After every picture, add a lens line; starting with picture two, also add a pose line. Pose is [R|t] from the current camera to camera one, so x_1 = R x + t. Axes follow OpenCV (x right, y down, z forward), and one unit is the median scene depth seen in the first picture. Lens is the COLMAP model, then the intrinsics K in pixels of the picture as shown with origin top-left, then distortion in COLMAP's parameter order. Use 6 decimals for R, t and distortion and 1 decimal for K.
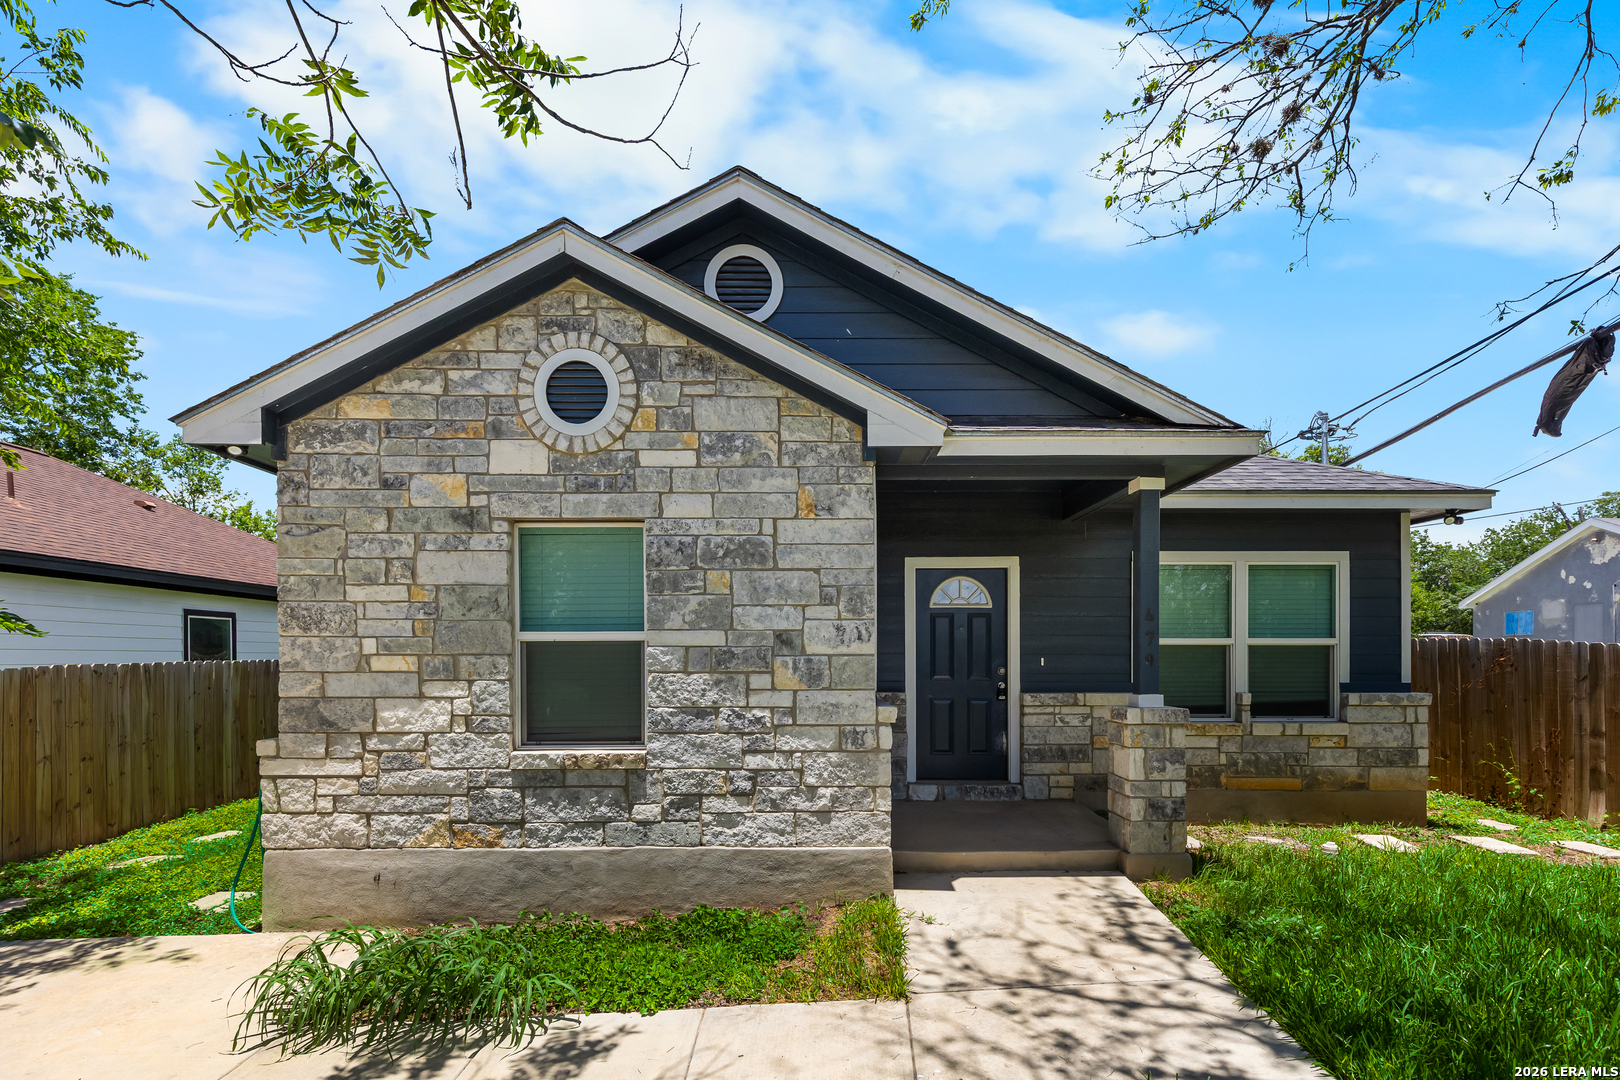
lens RADIAL K [[774.9, 0, 844.6], [0, 774.9, 650.3], [0, 0, 1]] dist [0.003149, -0.000345]
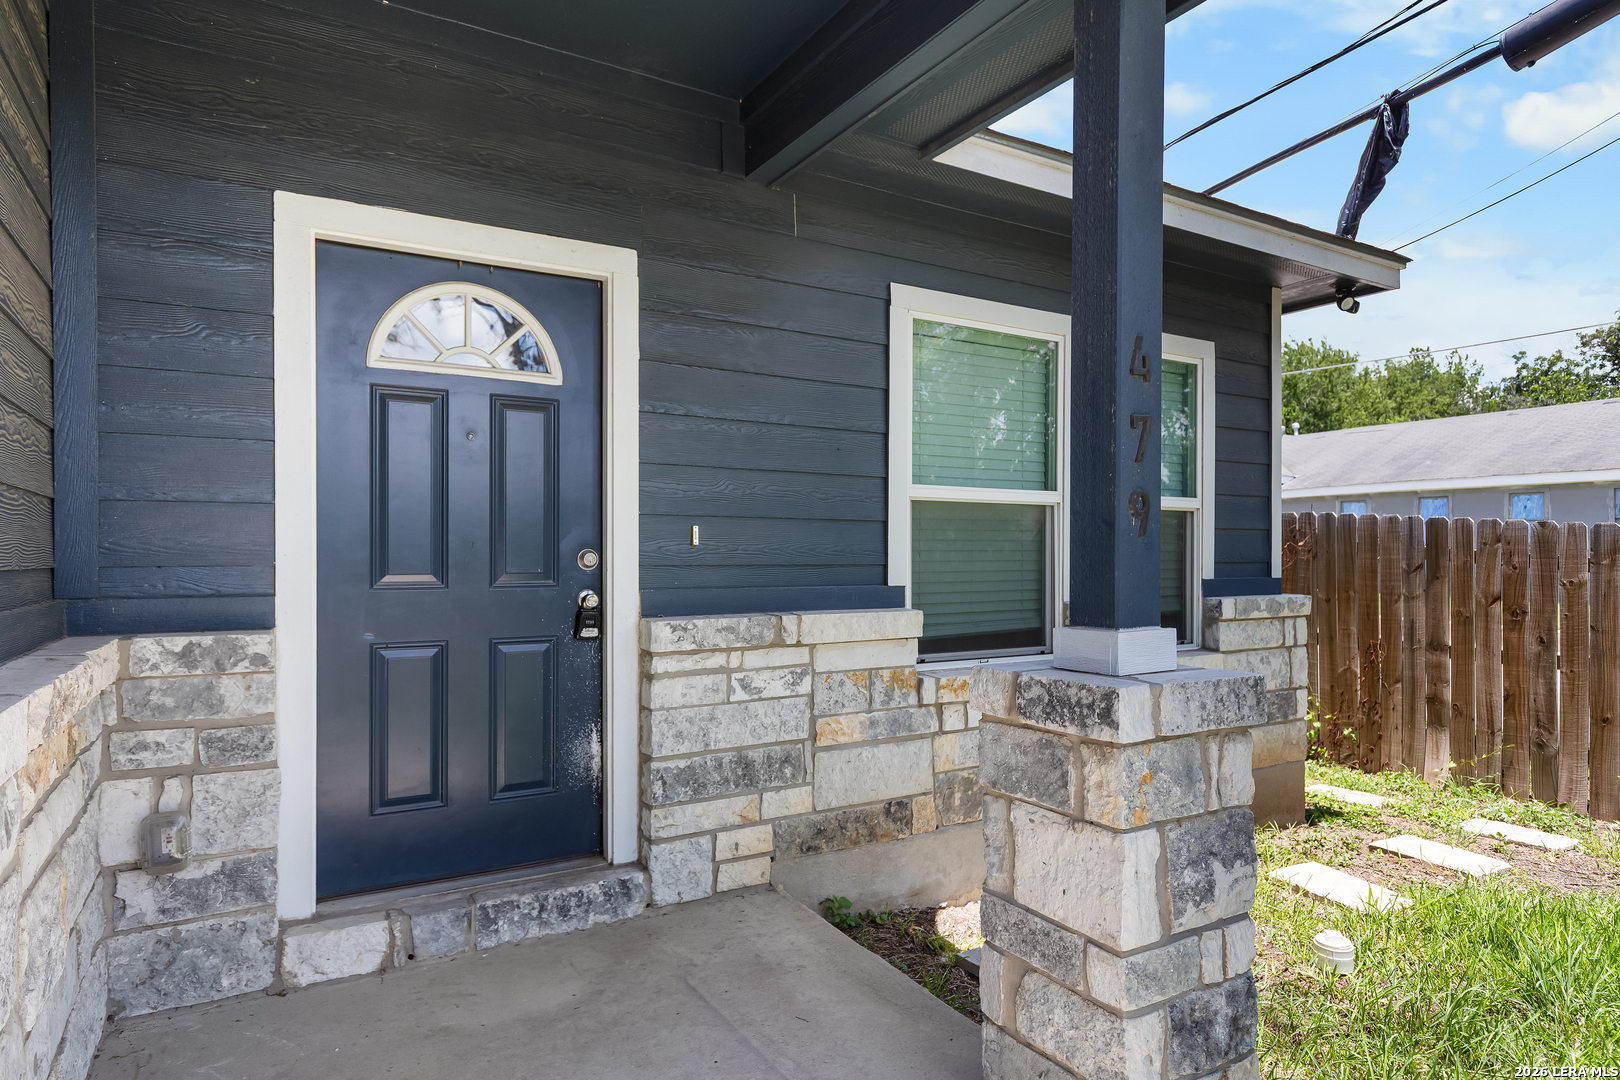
lens RADIAL K [[914.5, 0, 820.8], [0, 914.5, 553.8], [0, 0, 1]] dist [0.004122, -0.000093]
pose [[0.875630, 0.000086, 0.482982, 0.131882], [-0.004848, 0.999951, 0.008611, 0.028995], [-0.482958, -0.009881, 0.875588, 0.831607]]
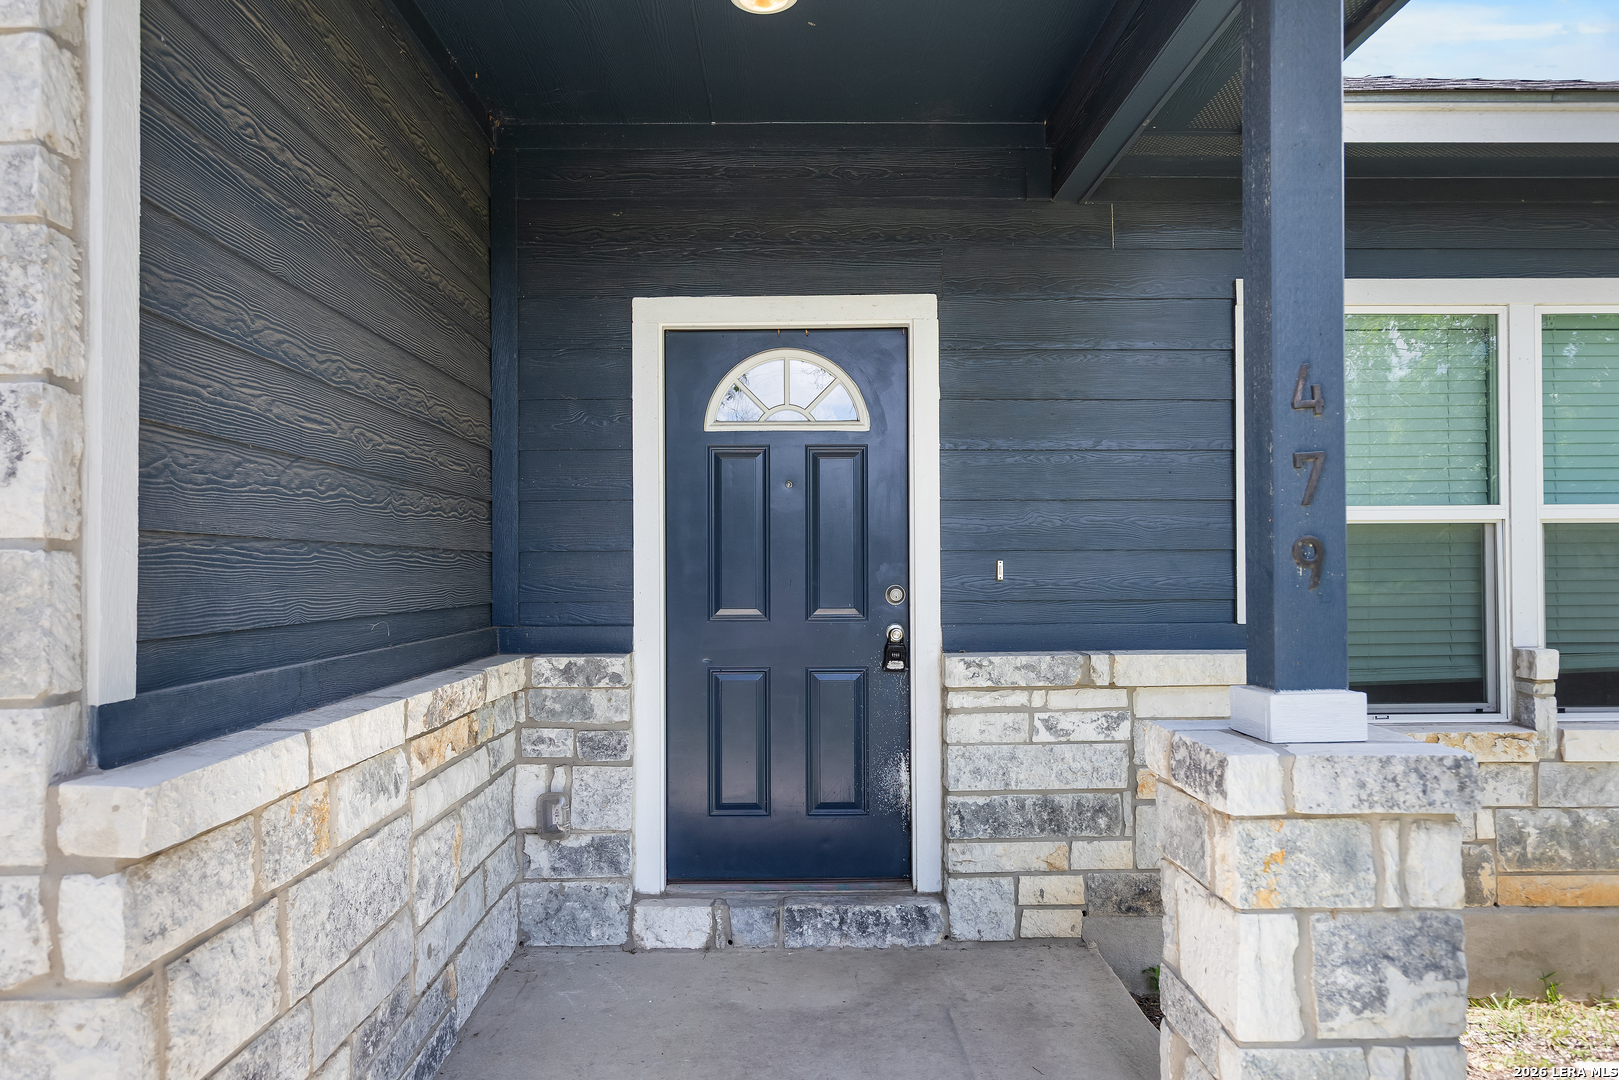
lens RADIAL K [[1038.7, 0, 832.2], [0, 1038.7, 545.6], [0, 0, 1]] dist [0.002642, 0.003331]
pose [[0.999901, -0.007221, -0.012110, 0.259911], [0.007086, 0.999913, -0.011126, 0.011643], [0.012189, 0.011039, 0.999865, 0.712154]]
